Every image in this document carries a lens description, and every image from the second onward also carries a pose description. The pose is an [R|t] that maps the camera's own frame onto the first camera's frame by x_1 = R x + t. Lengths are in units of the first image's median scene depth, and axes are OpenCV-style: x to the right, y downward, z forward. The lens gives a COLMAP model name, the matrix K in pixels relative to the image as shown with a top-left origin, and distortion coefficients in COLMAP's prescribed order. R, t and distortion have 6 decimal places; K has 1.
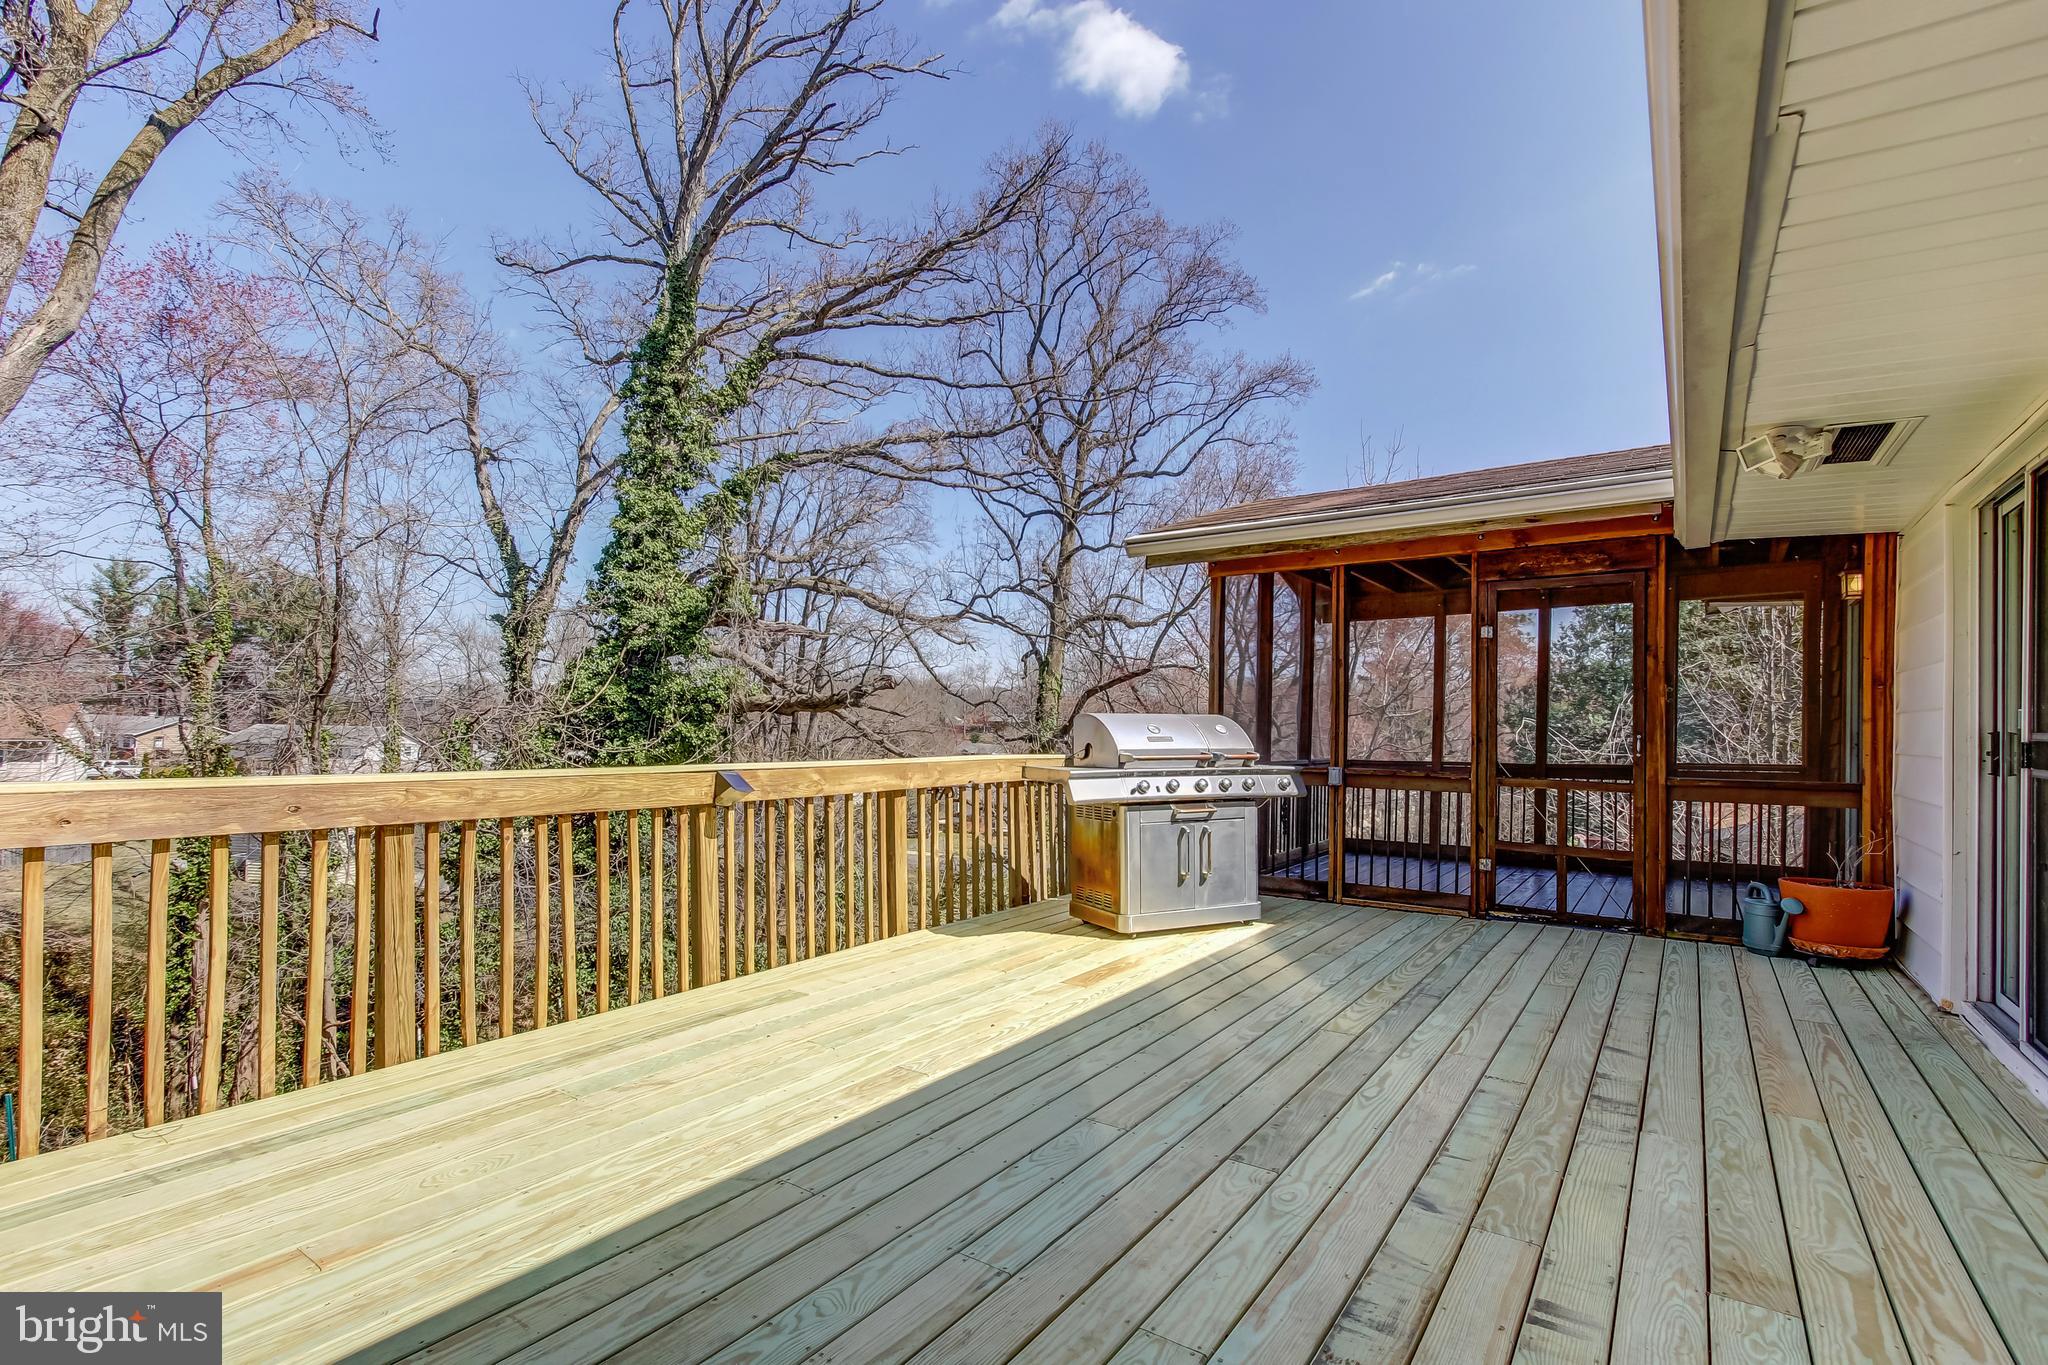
lens RADIAL K [[936.8, 0, 1018.2], [0, 936.8, 688.7], [0, 0, 1]] dist [0.000421, 0.002389]
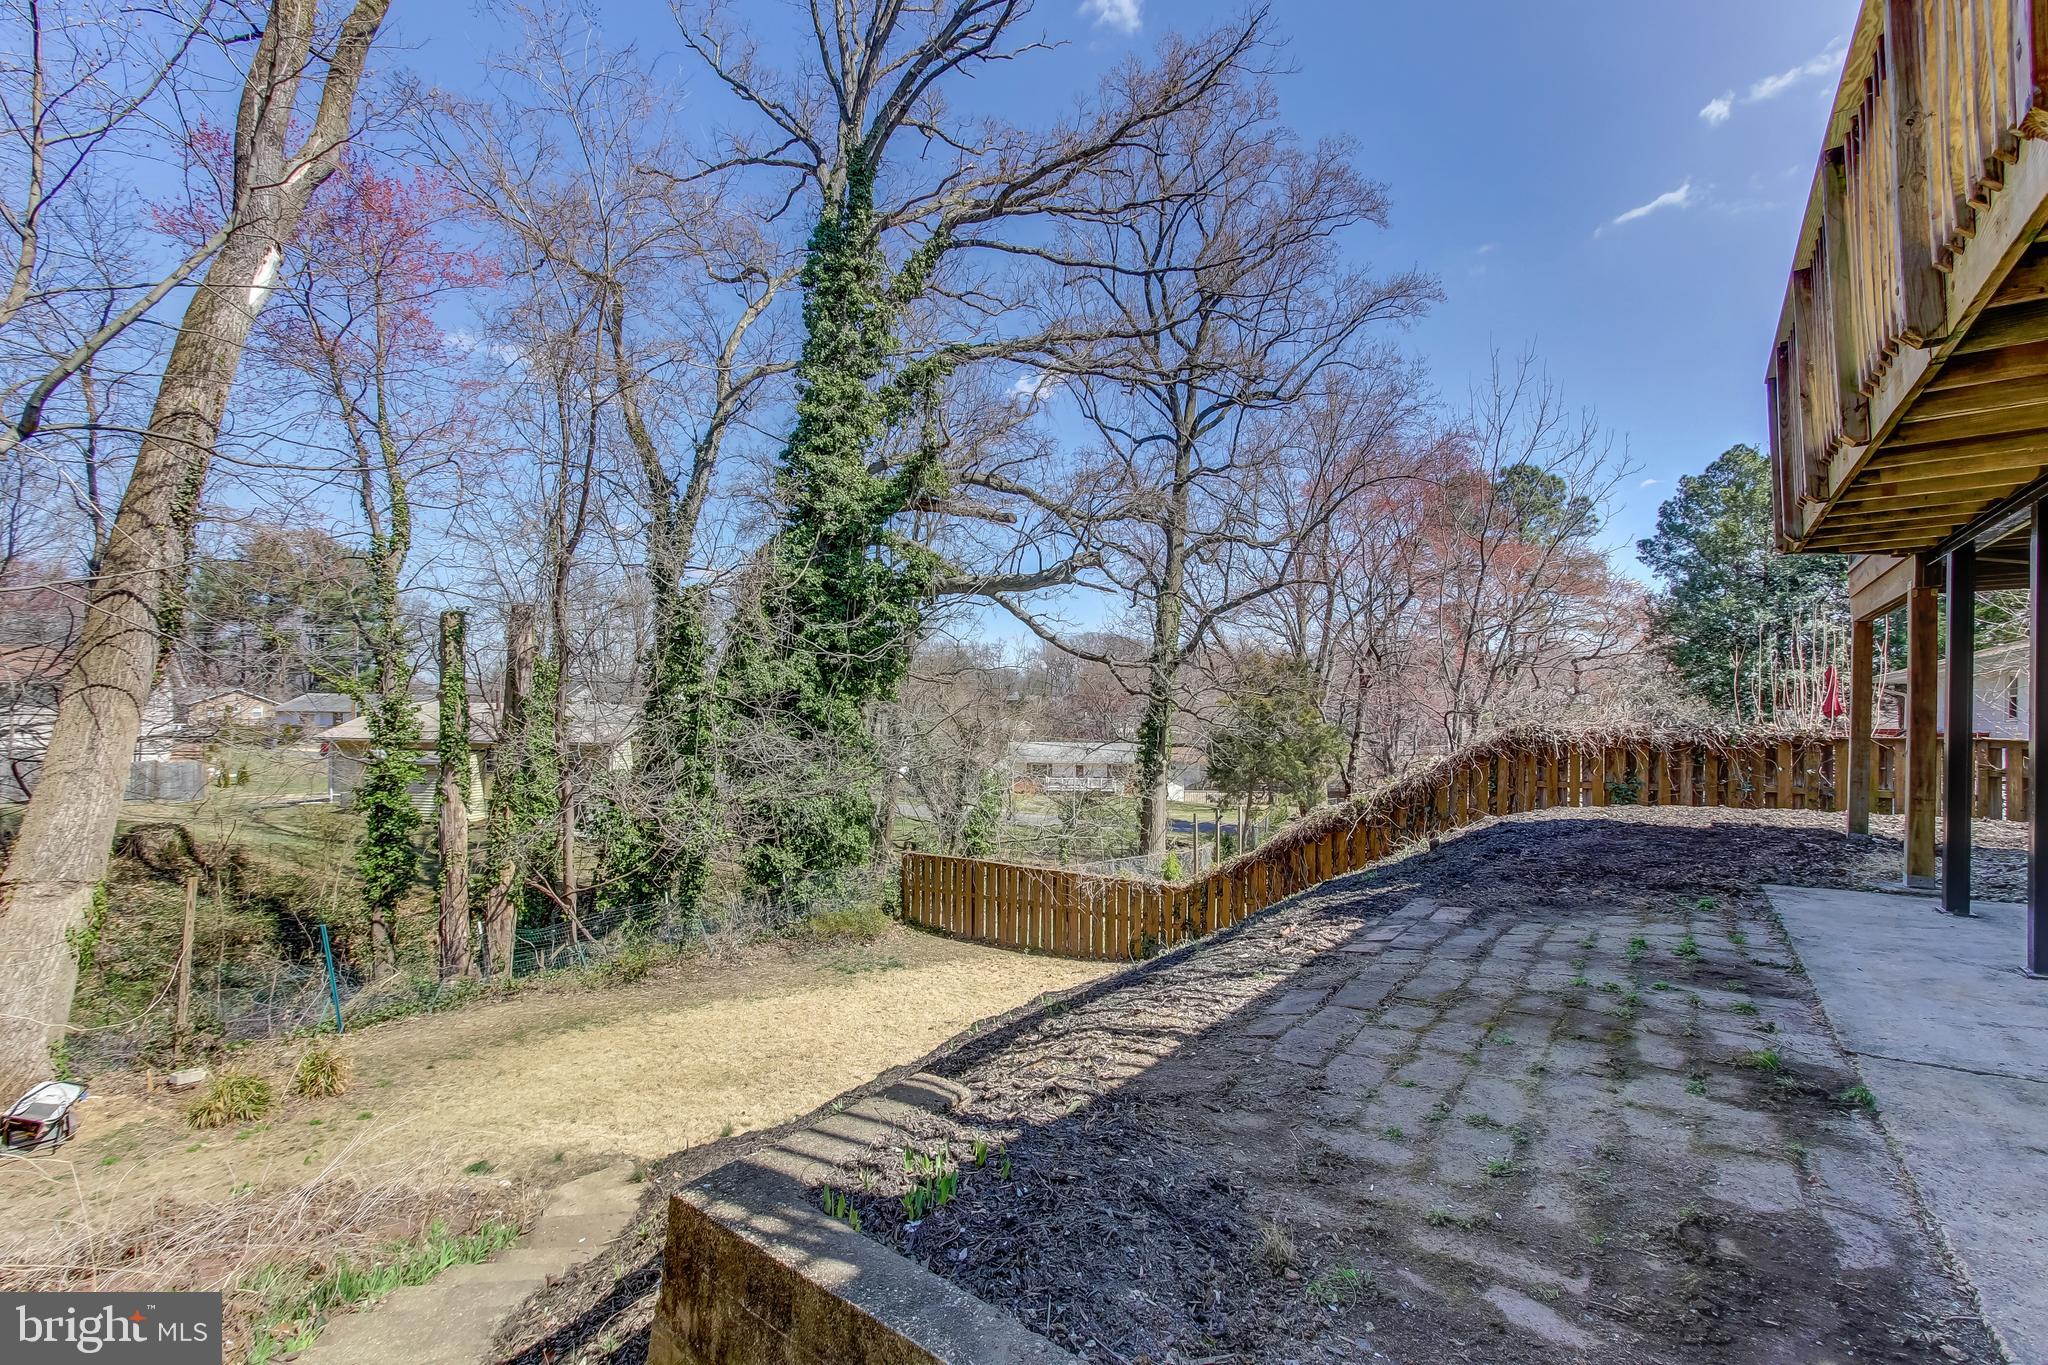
lens RADIAL K [[936.8, 0, 1020.4], [0, 936.8, 686.4], [0, 0, 1]] dist [0.000421, 0.002389]
pose [[0.999923, -0.011857, 0.003656, -0.200313], [0.011829, 0.999901, 0.007639, 0.107287], [-0.003746, -0.007595, 0.999964, 0.008325]]
